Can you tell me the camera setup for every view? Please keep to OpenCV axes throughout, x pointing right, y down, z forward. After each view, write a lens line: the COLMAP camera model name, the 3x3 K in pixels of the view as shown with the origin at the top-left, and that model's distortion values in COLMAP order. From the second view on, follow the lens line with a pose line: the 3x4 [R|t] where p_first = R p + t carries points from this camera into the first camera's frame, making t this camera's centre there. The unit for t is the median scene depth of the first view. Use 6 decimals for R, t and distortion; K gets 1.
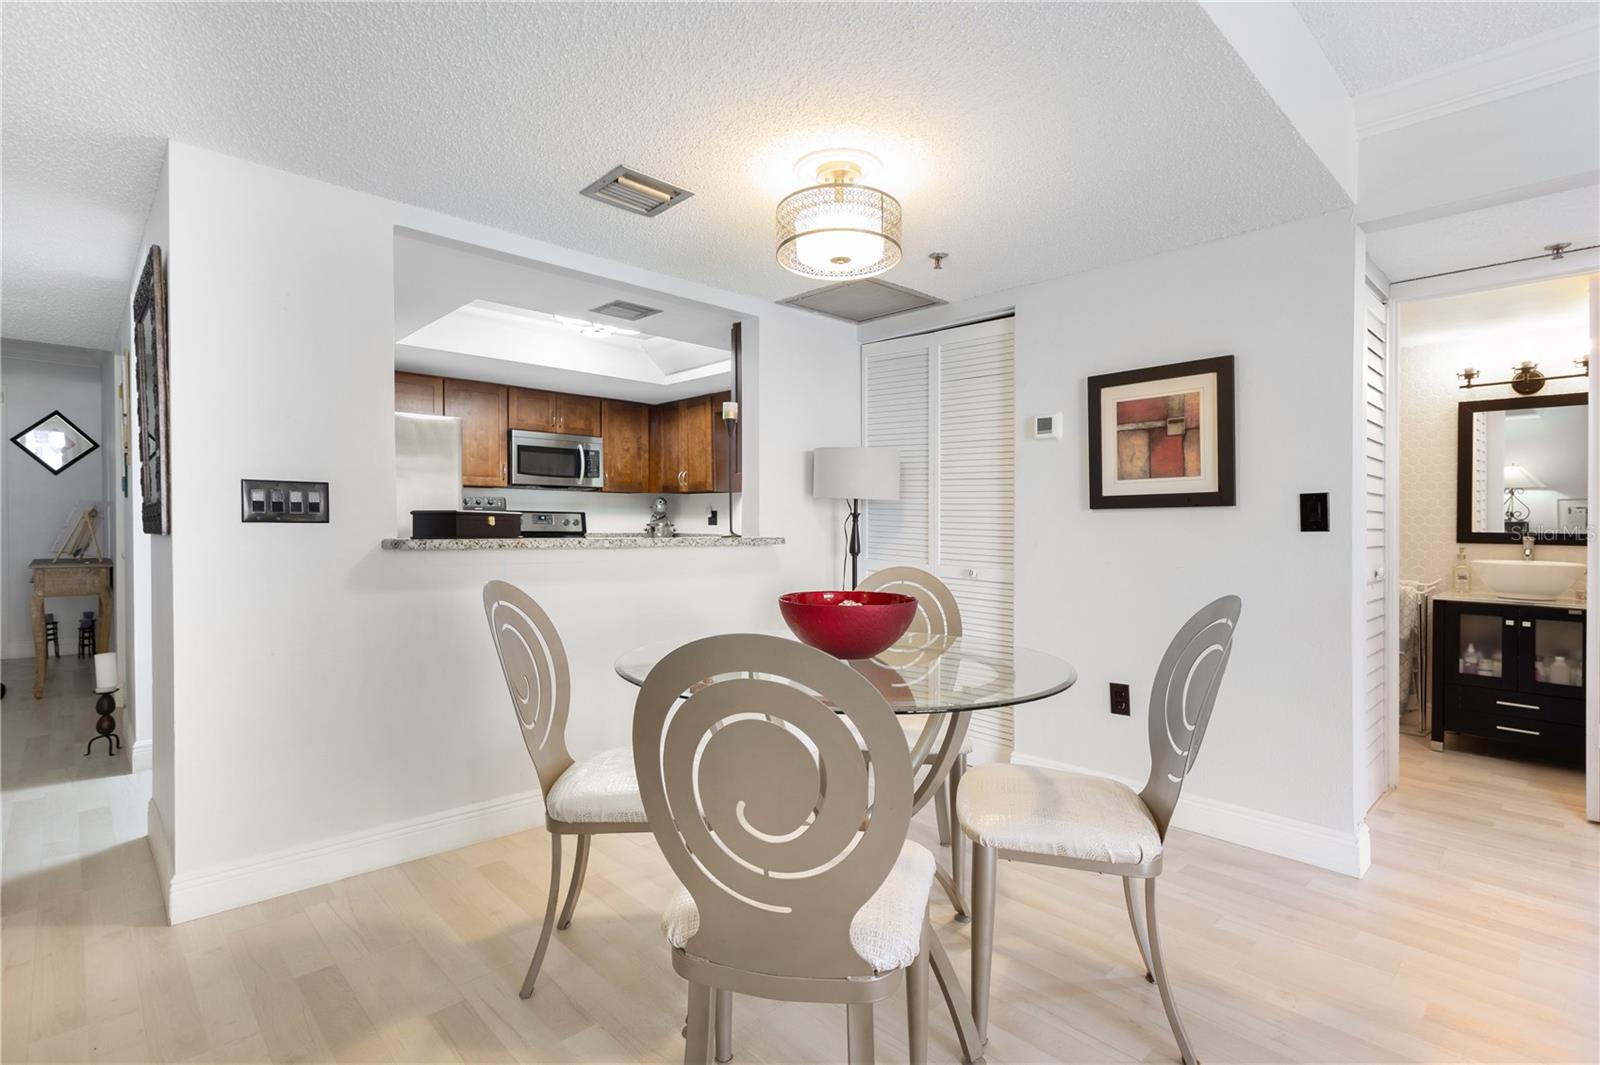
lens RADIAL K [[784.2, 0, 785.4], [0, 784.2, 525.6], [0, 0, 1]] dist [-0.001985, 0.000172]
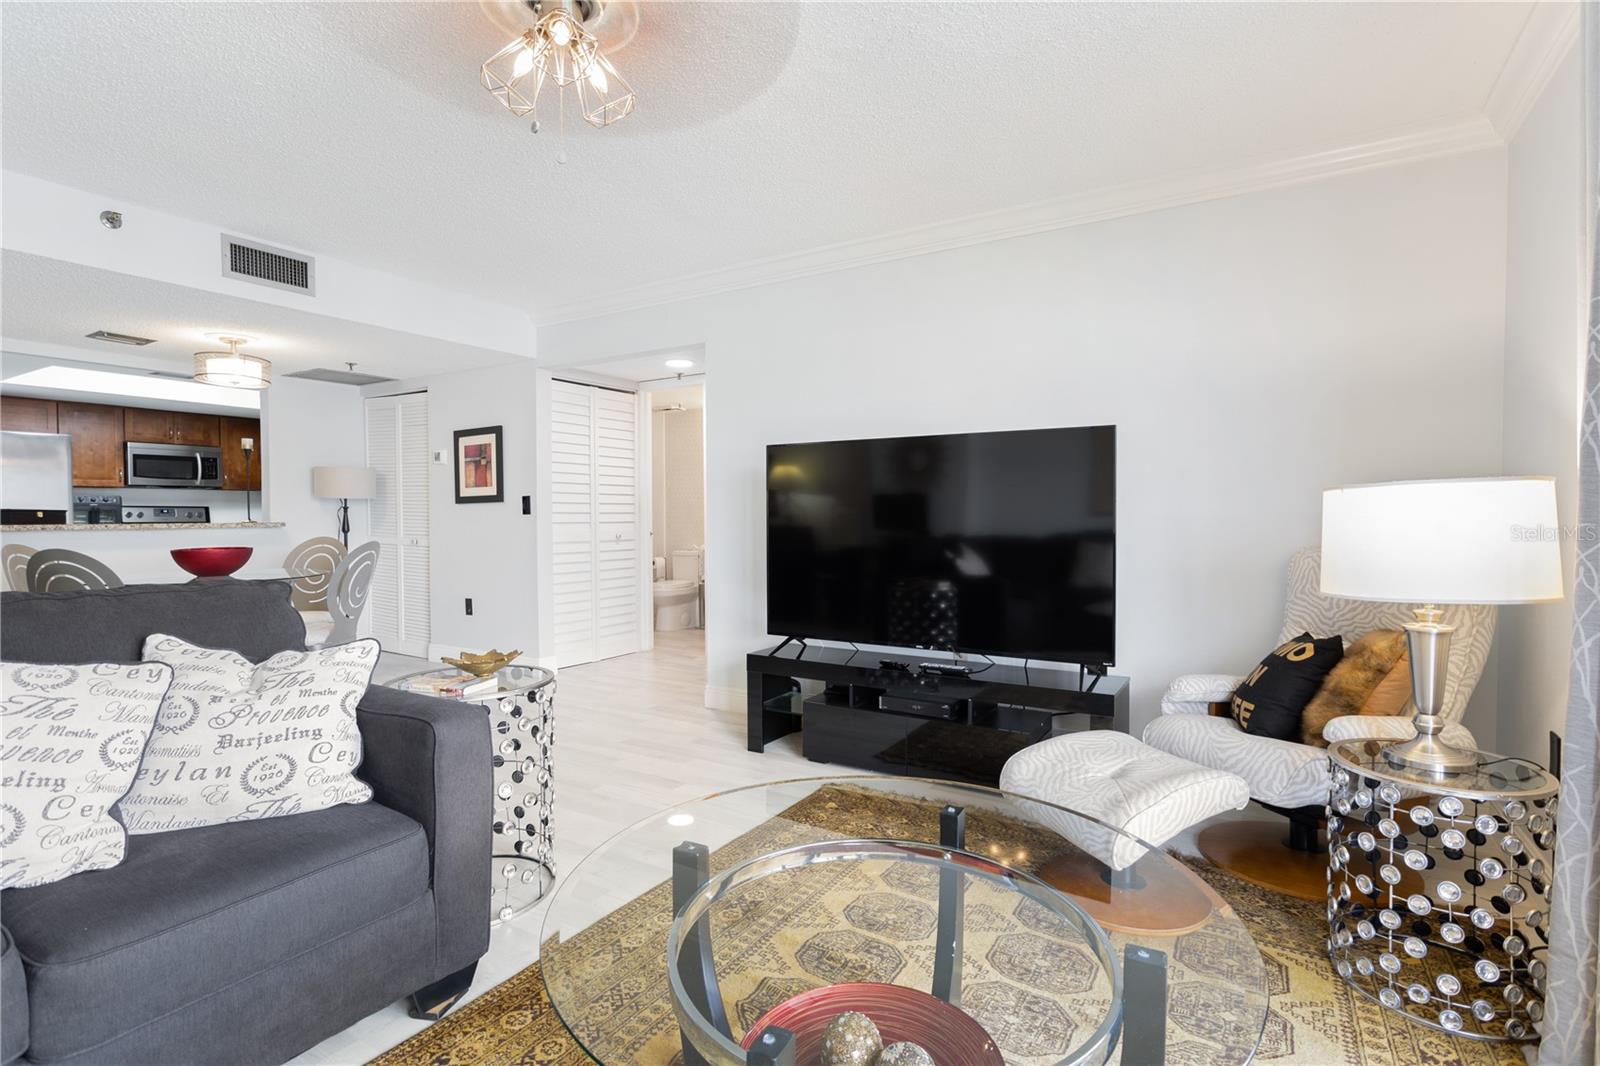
lens RADIAL K [[784.2, 0, 808.1], [0, 784.2, 511.1], [0, 0, 1]] dist [-0.001985, 0.000172]
pose [[0.961152, -0.011518, 0.275779, 0.556139], [0.012598, 0.999918, -0.002145, 0.008364], [-0.275732, 0.005536, 0.961219, -0.801720]]
